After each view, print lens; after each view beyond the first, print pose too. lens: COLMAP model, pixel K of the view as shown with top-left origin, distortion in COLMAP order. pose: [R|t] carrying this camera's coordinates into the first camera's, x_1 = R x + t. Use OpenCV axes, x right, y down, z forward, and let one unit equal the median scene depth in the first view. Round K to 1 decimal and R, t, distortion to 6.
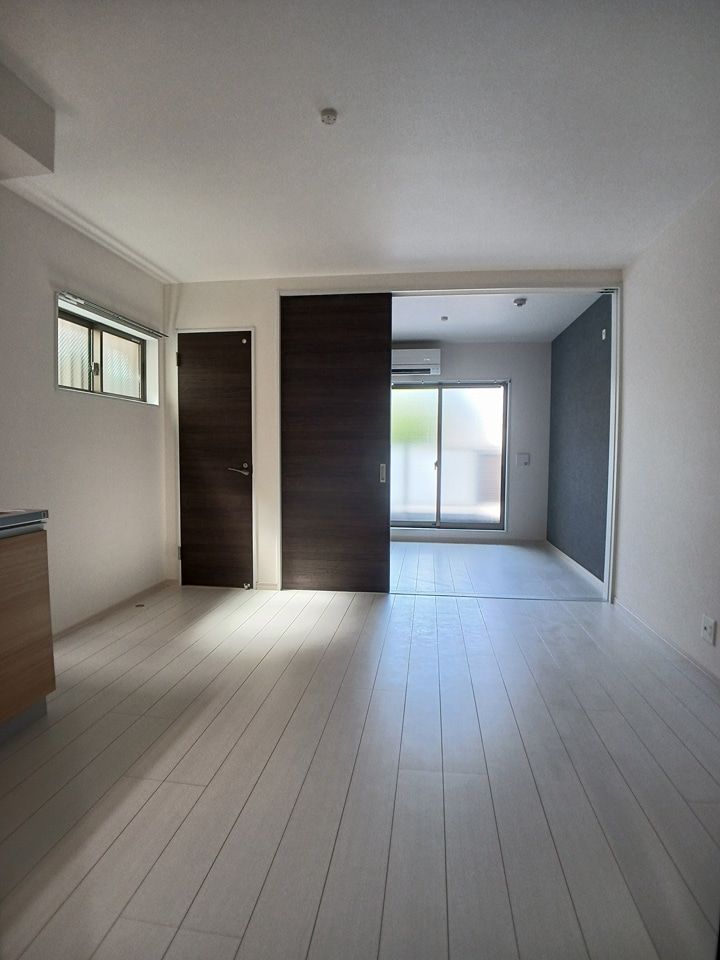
lens RADIAL K [[535.2, 0, 360.0], [0, 535.2, 480.0], [0, 0, 1]] dist [-0.068786, 0.021467]
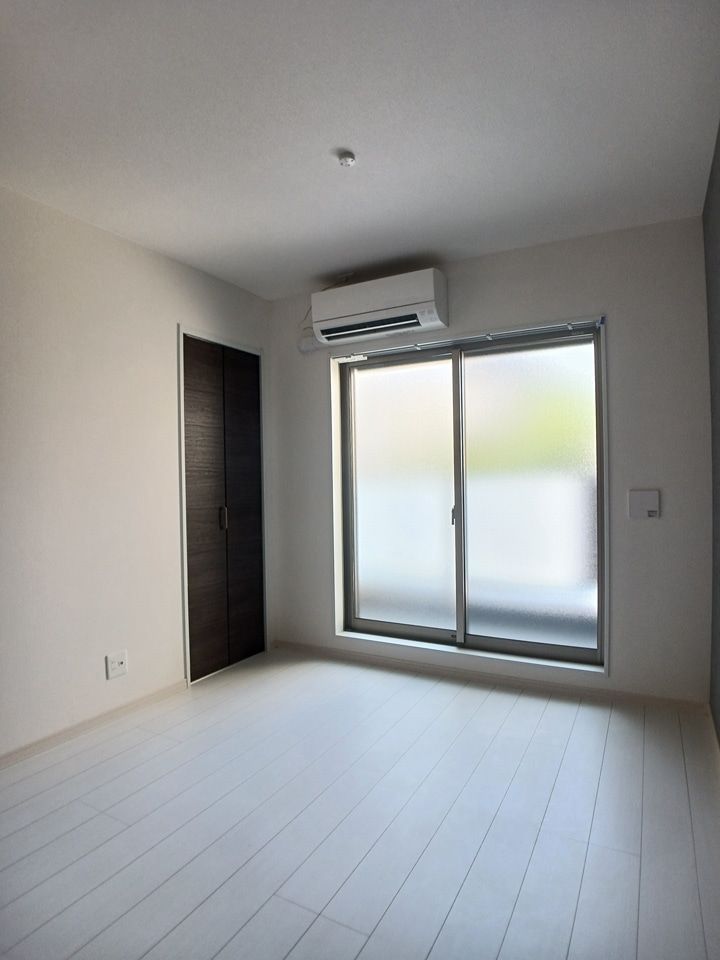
lens RADIAL K [[535.2, 0, 360.0], [0, 535.2, 480.0], [0, 0, 1]] dist [-0.068786, 0.021467]
pose [[0.931674, -0.020164, -0.362737, 0.247114], [0.000241, 0.998493, -0.054886, -0.034058], [0.363296, 0.051049, 0.930274, 0.530692]]
